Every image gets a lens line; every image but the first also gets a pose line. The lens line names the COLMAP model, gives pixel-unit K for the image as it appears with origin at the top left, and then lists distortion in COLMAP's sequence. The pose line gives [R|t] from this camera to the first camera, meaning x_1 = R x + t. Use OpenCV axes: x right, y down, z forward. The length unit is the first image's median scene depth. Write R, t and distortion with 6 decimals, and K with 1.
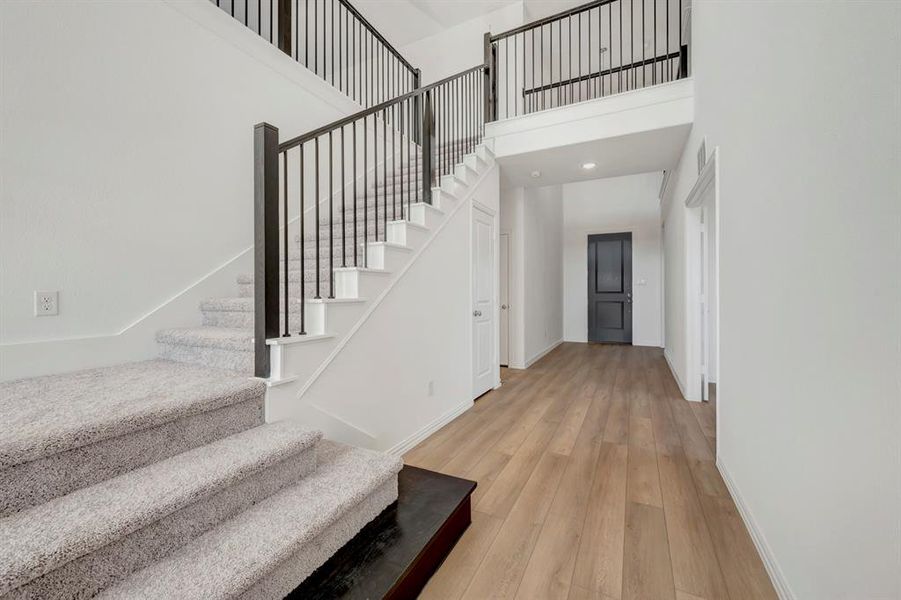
lens RADIAL K [[358.8, 0, 450.4], [0, 358.8, 294.2], [0, 0, 1]] dist [0.005701, -0.000188]
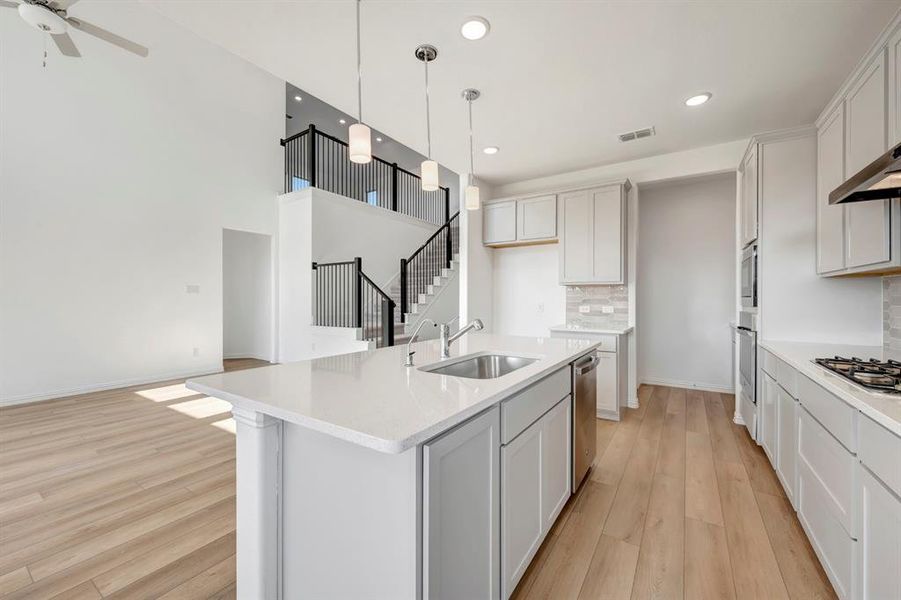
lens RADIAL K [[358.8, 0, 453.2], [0, 358.8, 298.8], [0, 0, 1]] dist [0.005701, -0.000188]
pose [[0.995034, 0.003671, -0.099465, 0.320279], [-0.003958, 0.999989, -0.002691, -0.020197], [0.099454, 0.003071, 0.995037, -2.204111]]
